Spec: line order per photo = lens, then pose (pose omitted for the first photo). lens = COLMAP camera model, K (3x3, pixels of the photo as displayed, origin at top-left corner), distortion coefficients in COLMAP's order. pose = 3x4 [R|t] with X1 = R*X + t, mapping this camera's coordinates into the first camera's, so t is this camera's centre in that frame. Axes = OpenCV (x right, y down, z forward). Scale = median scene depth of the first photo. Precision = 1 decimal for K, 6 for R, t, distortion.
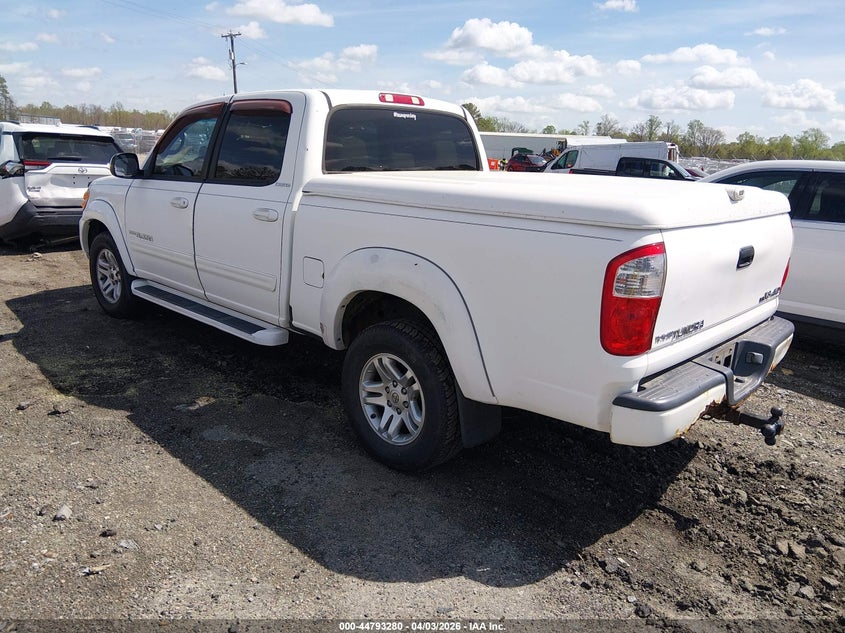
lens RADIAL K [[648.2, 0, 422.5], [0, 648.2, 316.5], [0, 0, 1]] dist [0.034292, -0.090824]
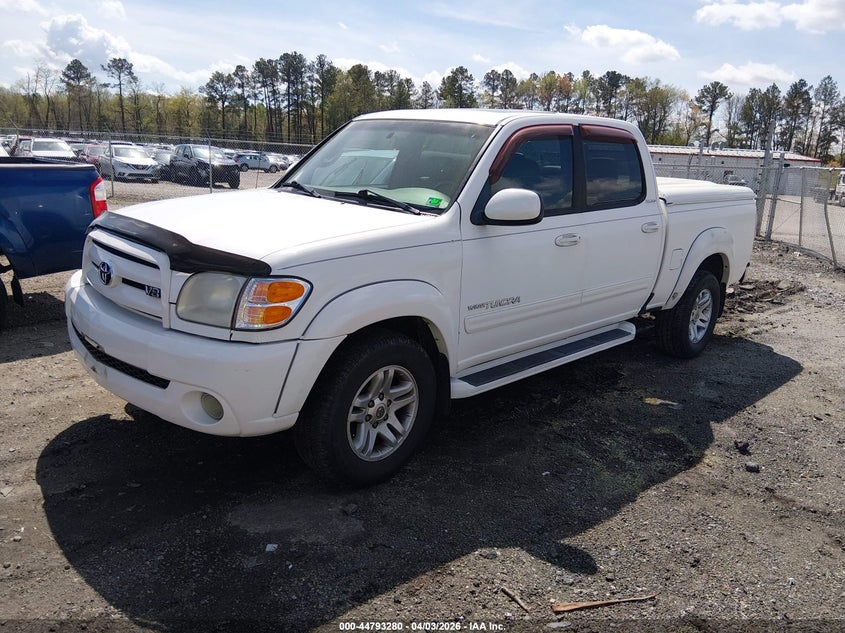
lens RADIAL K [[630.4, 0, 422.5], [0, 630.4, 316.5], [0, 0, 1]] dist [-0.003916, -0.008147]
pose [[0.051065, -0.293625, 0.954556, -1.412225], [0.210744, 0.937448, 0.277088, -0.410006], [-0.976207, 0.187017, 0.109751, 1.298911]]
